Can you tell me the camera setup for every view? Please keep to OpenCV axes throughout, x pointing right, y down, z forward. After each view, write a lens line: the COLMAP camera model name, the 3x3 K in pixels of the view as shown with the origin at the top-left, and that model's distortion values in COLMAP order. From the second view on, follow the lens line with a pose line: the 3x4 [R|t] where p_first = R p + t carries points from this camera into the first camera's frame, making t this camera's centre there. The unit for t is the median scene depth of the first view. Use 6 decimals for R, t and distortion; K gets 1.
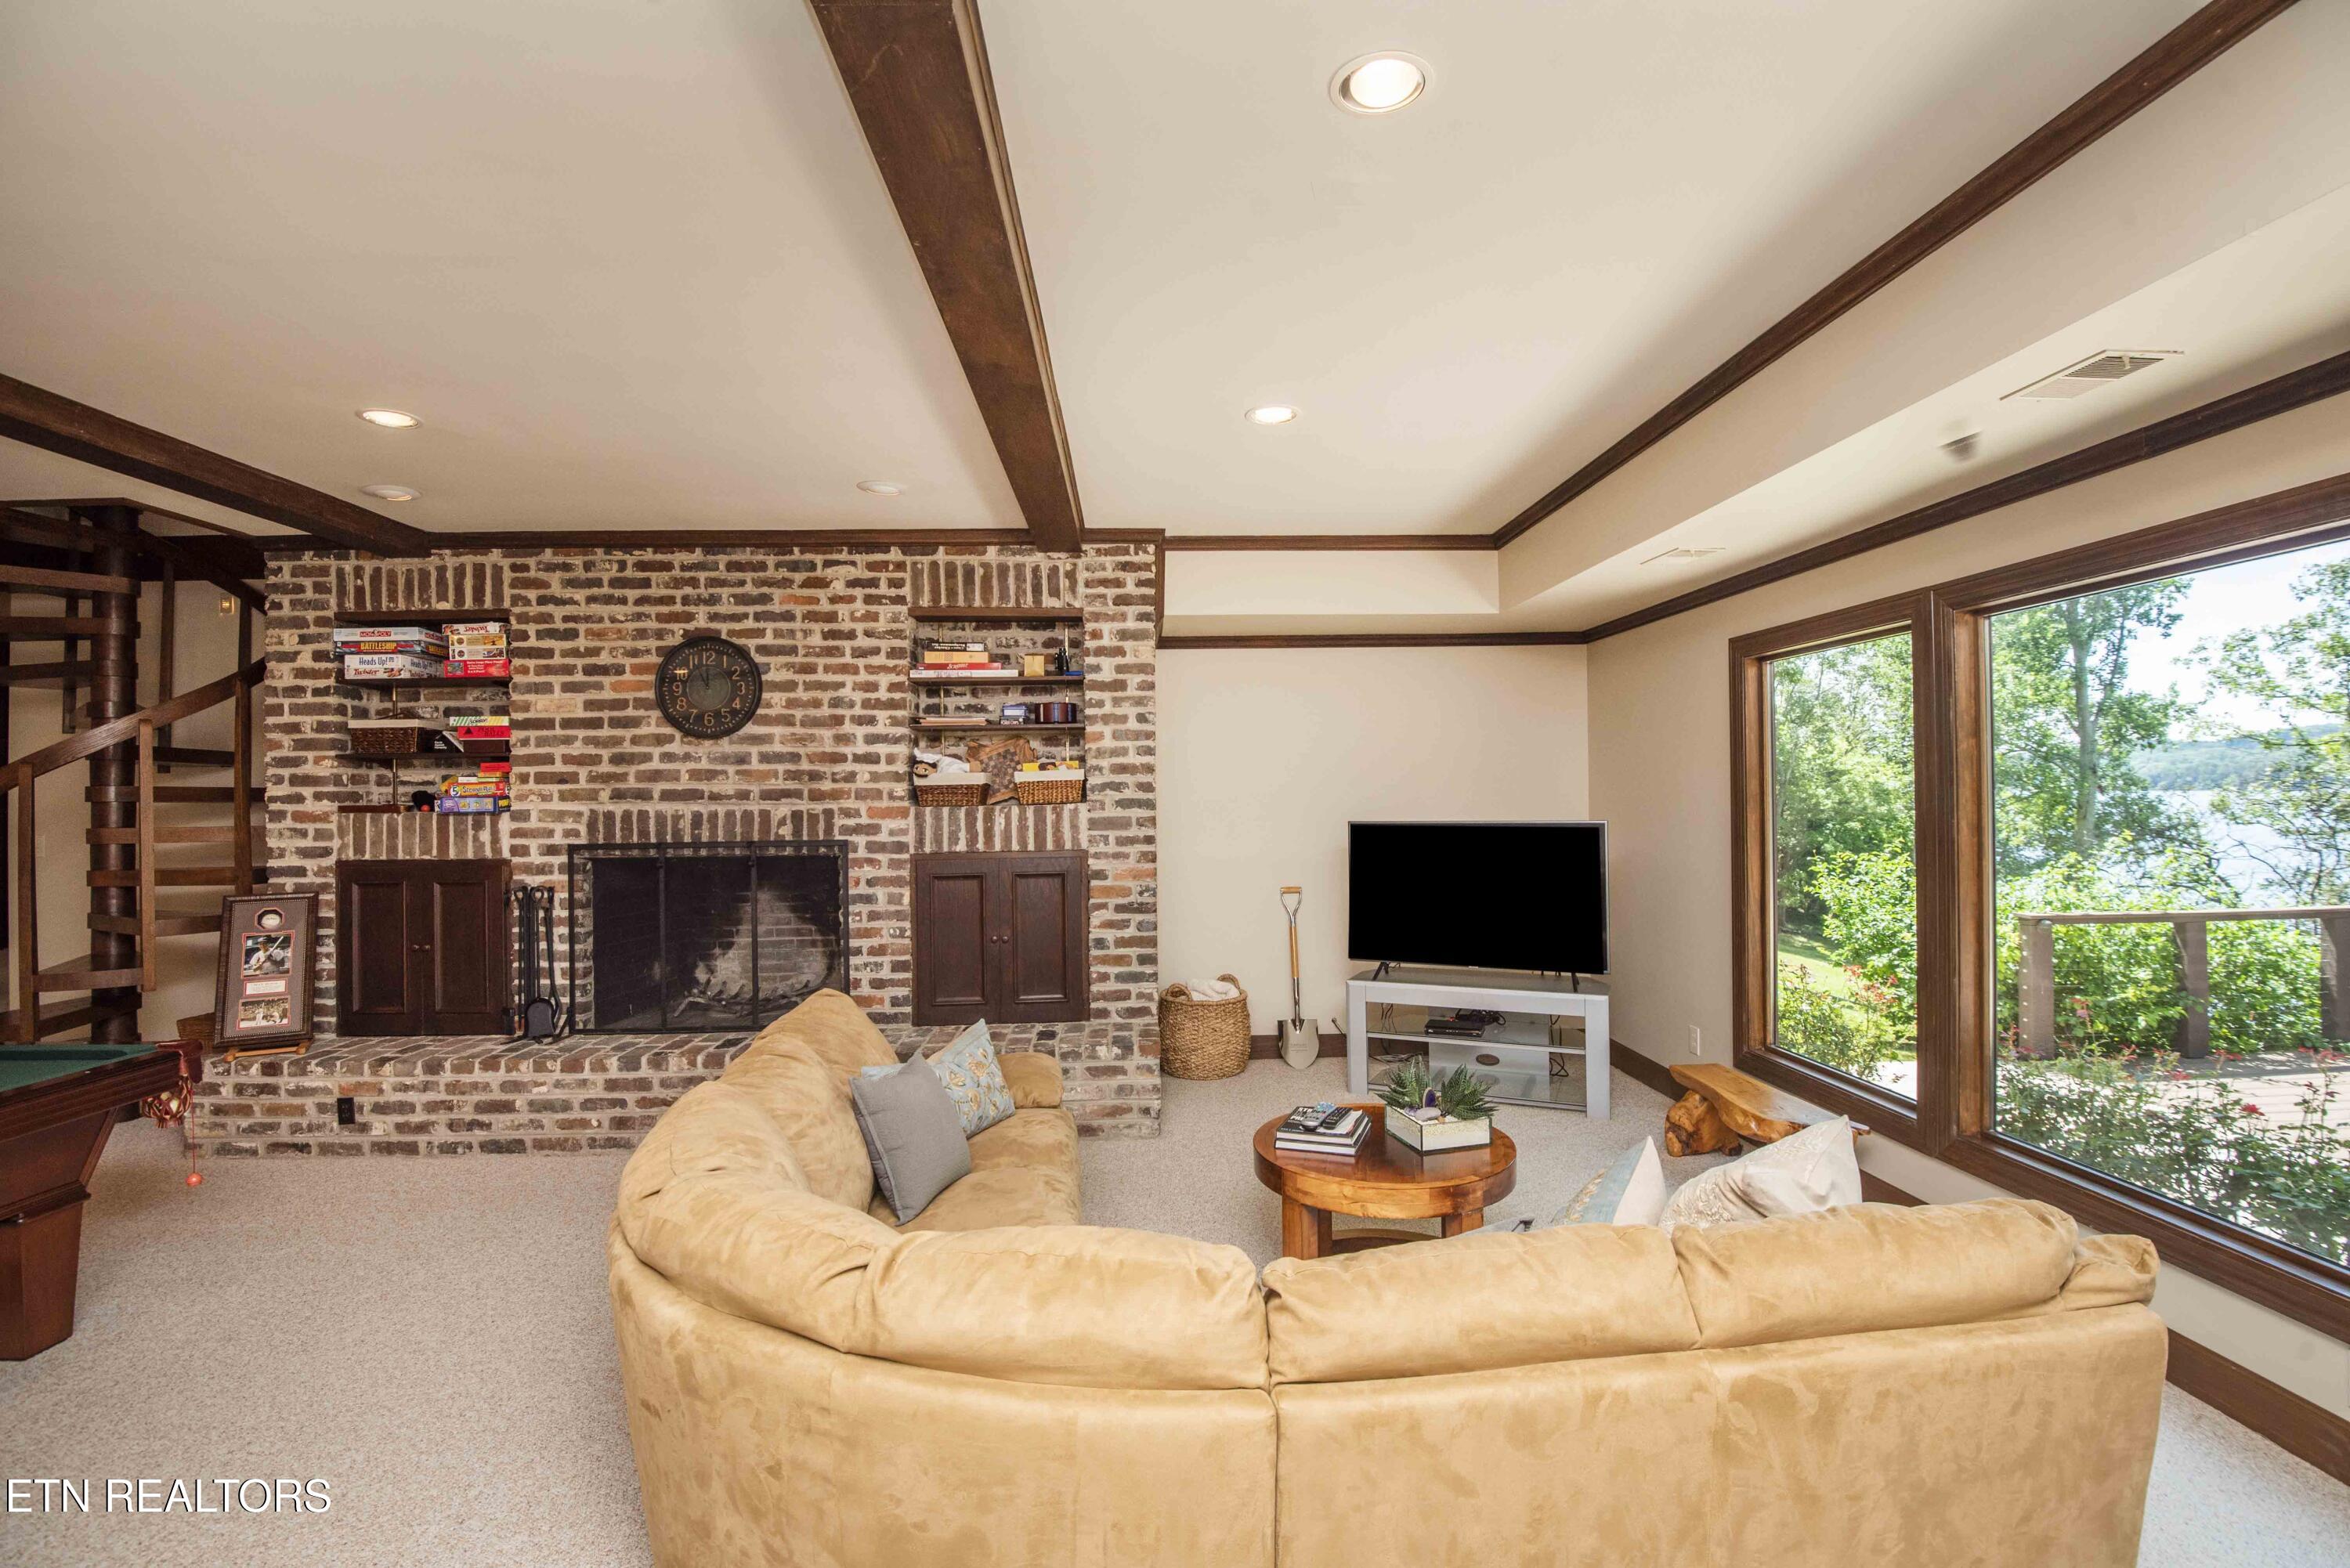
lens RADIAL K [[1059.6, 0, 1198.8], [0, 1059.6, 780.0], [0, 0, 1]] dist [-0.036737, -0.003016]
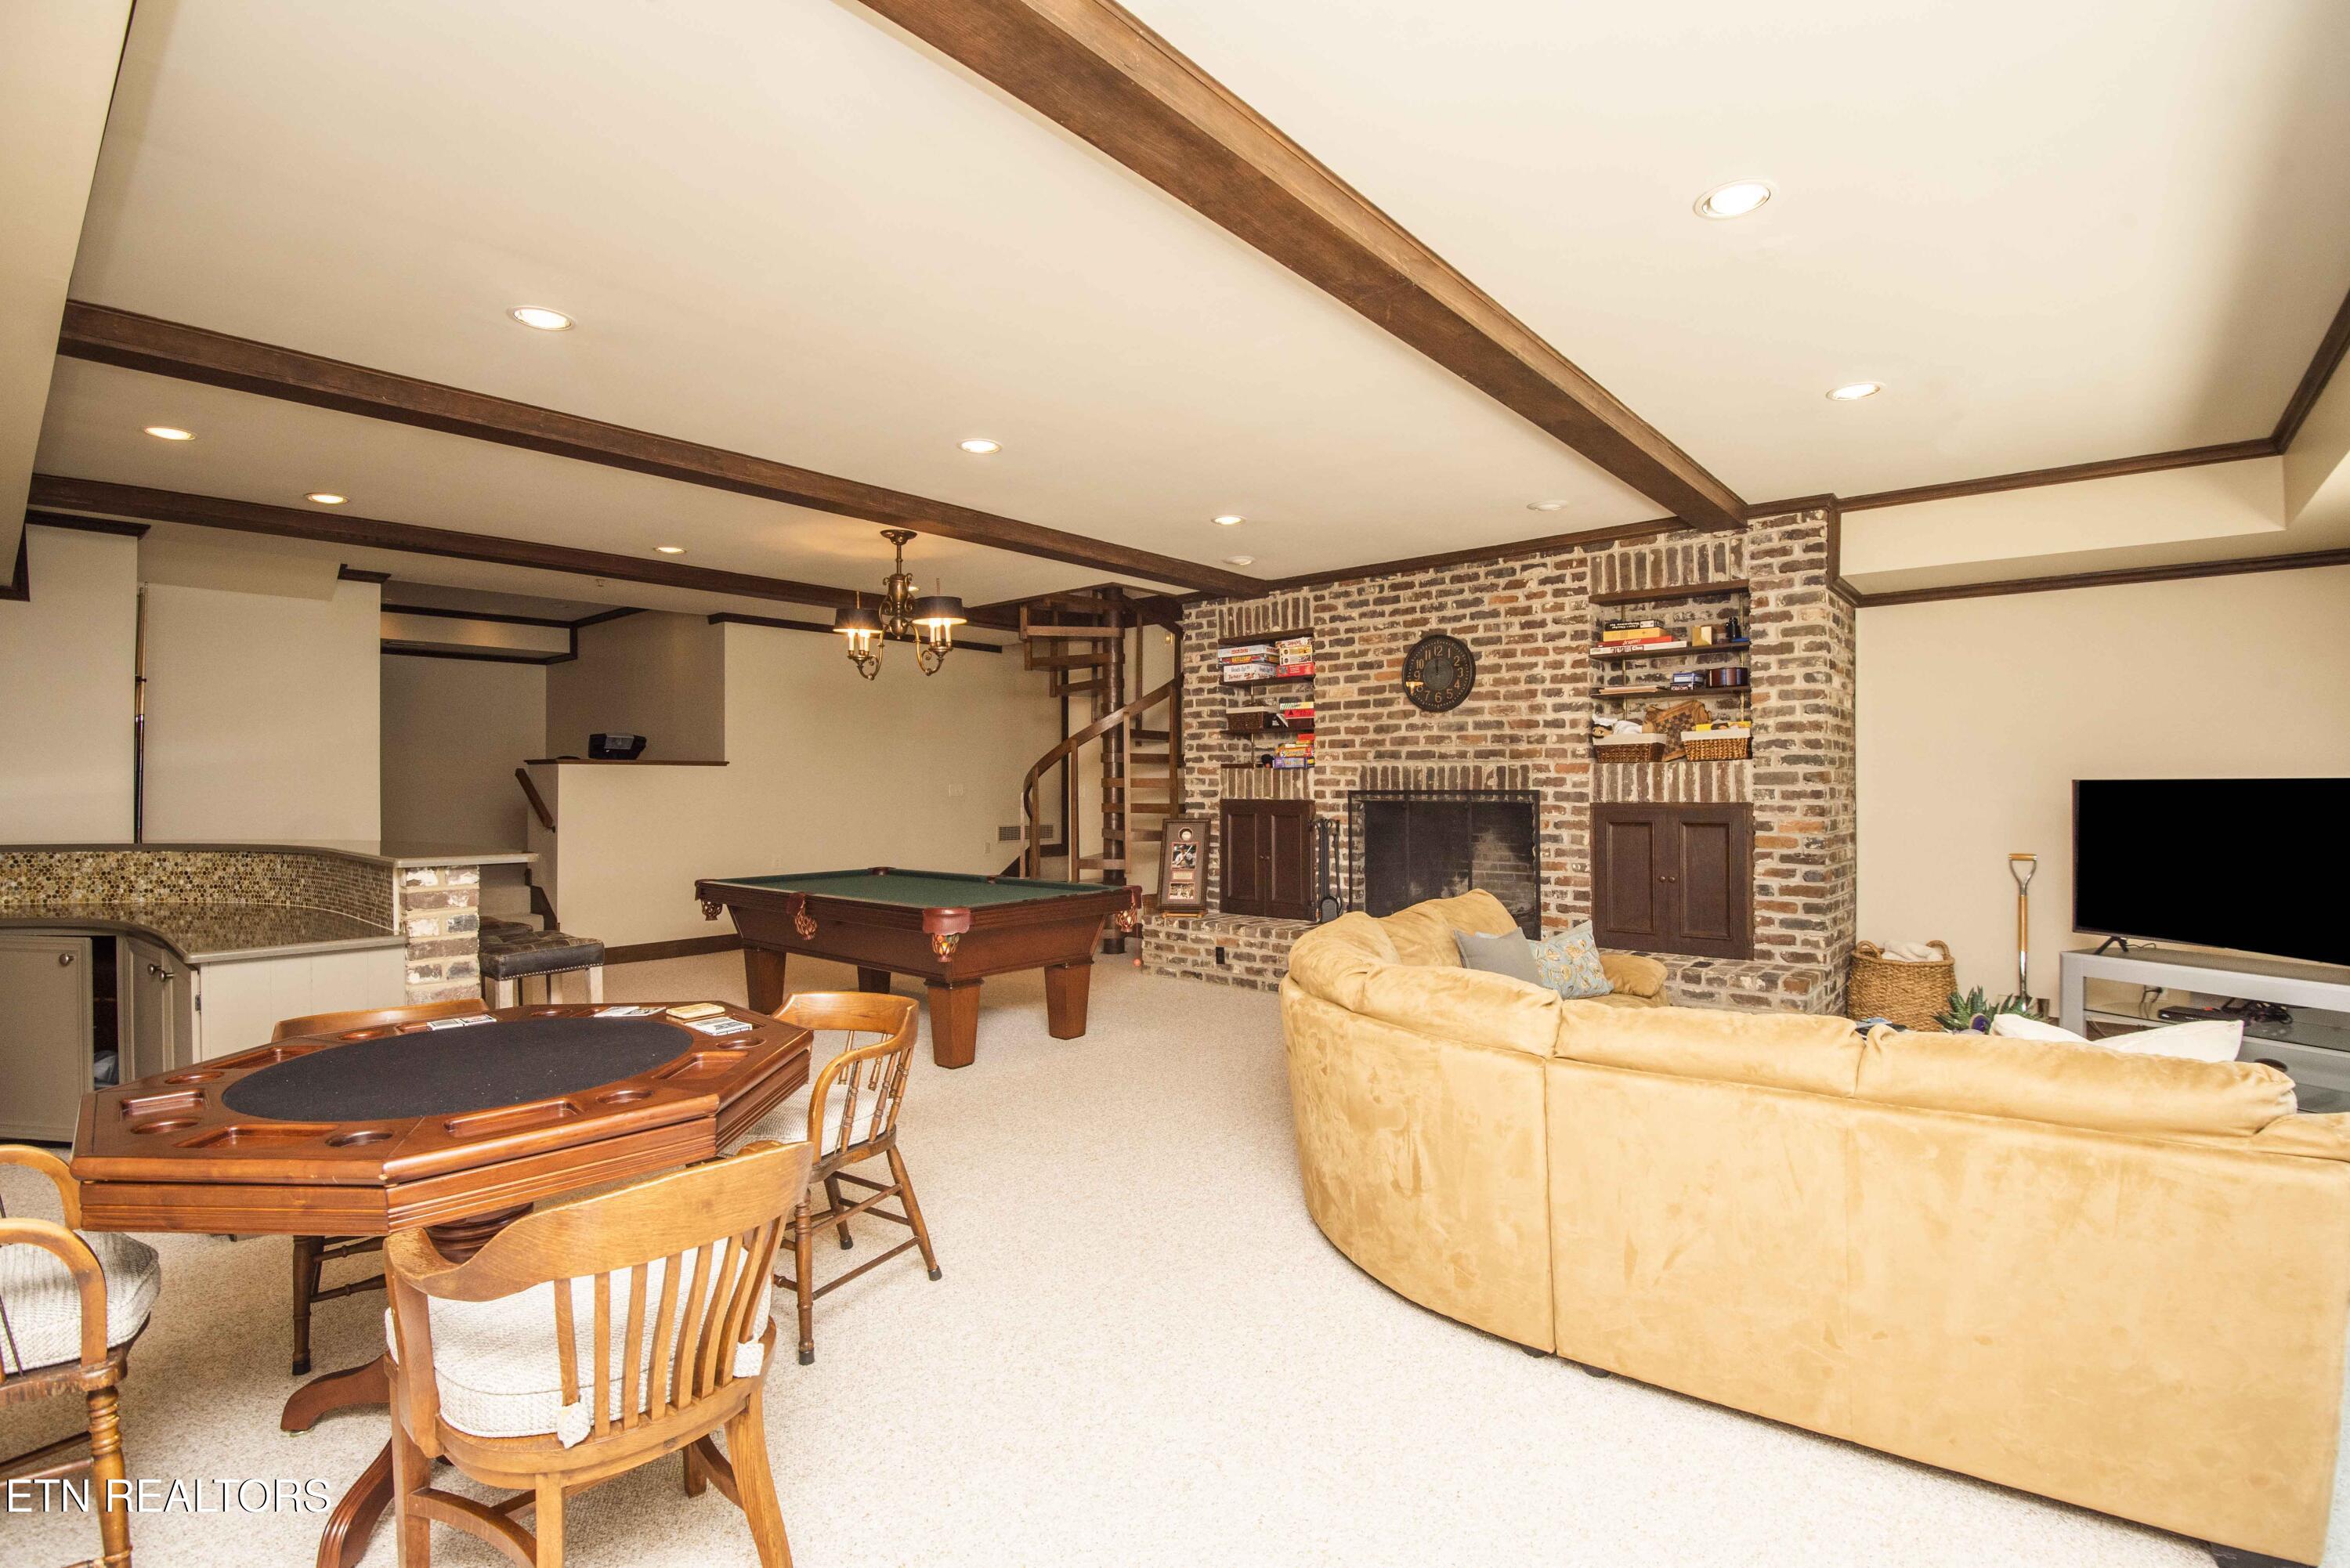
lens RADIAL K [[1059.6, 0, 1181.4], [0, 1059.6, 774.1], [0, 0, 1]] dist [-0.036737, -0.003016]
pose [[0.715936, 0.003051, -0.698159, 0.229801], [0.006787, 0.999913, 0.011329, 0.021235], [0.698133, -0.012849, 0.715853, -0.177953]]
